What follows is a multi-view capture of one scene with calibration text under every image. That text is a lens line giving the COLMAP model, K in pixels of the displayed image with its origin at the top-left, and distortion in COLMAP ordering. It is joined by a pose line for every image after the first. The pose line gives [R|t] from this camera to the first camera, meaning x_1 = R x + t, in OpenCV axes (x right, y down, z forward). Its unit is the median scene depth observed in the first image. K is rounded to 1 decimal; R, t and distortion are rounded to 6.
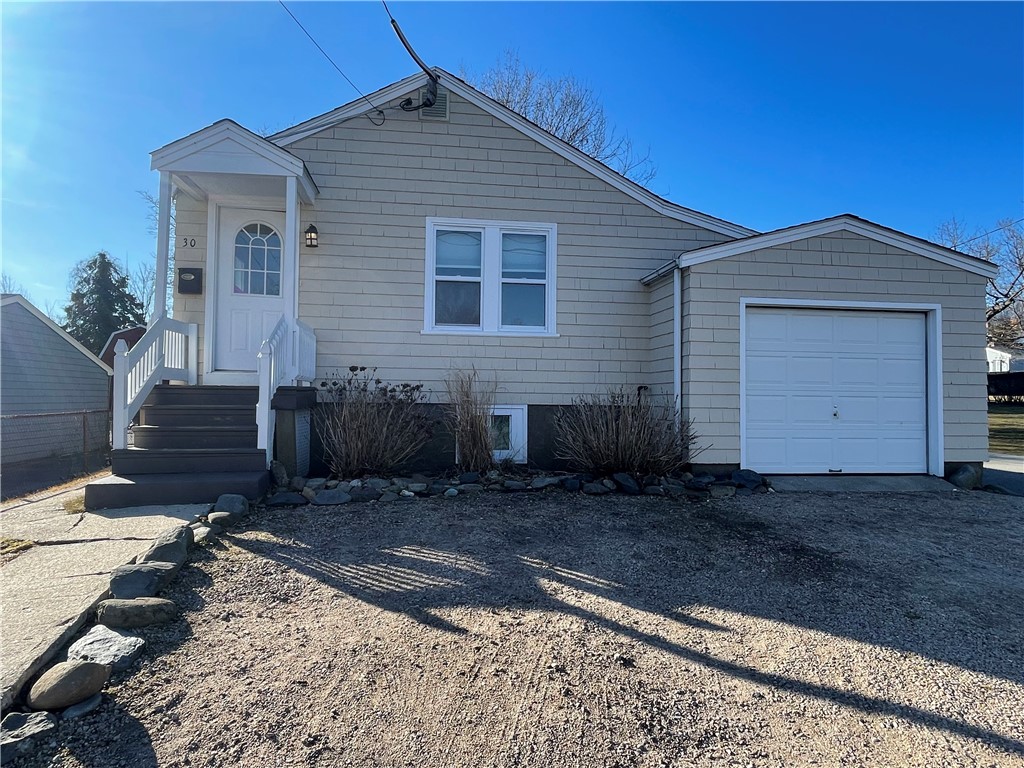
lens RADIAL K [[633.6, 0, 504.5], [0, 633.6, 387.3], [0, 0, 1]] dist [0.020136, -0.032944]
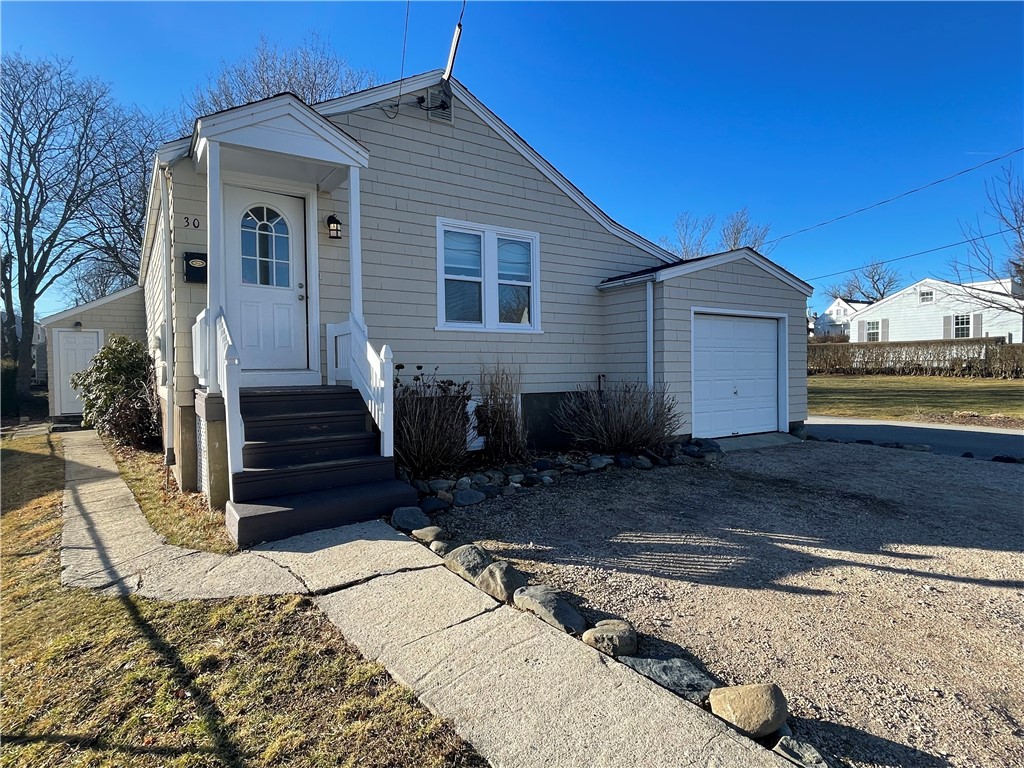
lens RADIAL K [[572.5, 0, 500.4], [0, 572.5, 385.2], [0, 0, 1]] dist [0.025398, -0.032077]
pose [[0.894344, -0.034293, 0.446063, -0.472557], [0.013082, 0.998636, 0.050547, -0.041585], [-0.447188, -0.039371, 0.893573, 0.111380]]
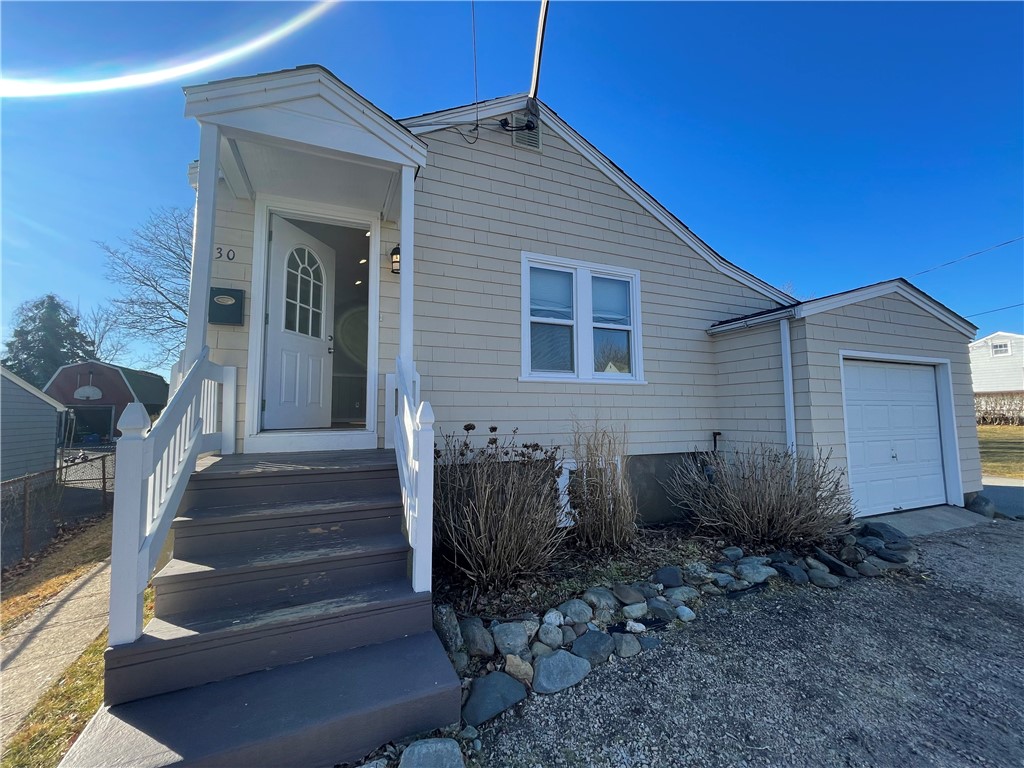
lens RADIAL K [[412.8, 0, 501.5], [0, 412.8, 383.7], [0, 0, 1]] dist [-0.001407, -0.000216]
pose [[0.962878, 0.002892, 0.269922, -0.318371], [0.010981, 0.998695, -0.049872, -0.053958], [-0.269714, 0.050985, 0.961590, 0.471221]]
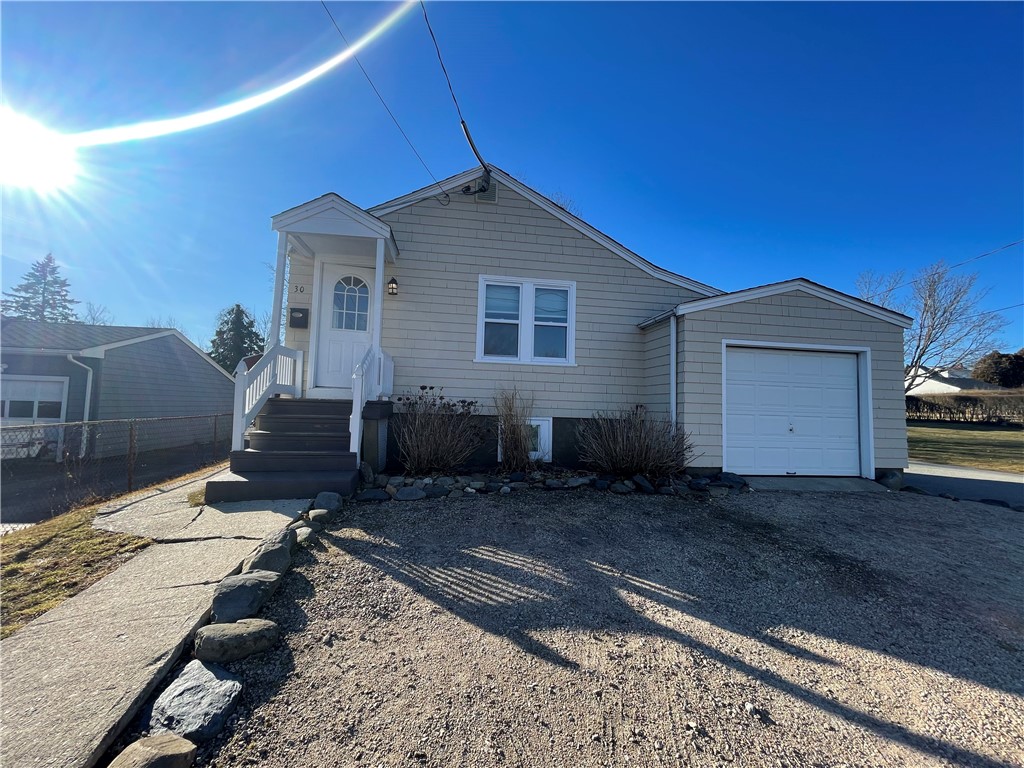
lens RADIAL K [[416.0, 0, 505.1], [0, 416.0, 385.0], [0, 0, 1]] dist [-0.000062, -0.000171]
pose [[0.999762, 0.019576, 0.009649, -0.075352], [-0.019241, 0.999246, -0.033721, -0.008815], [-0.010302, 0.033528, 0.999385, 0.142656]]
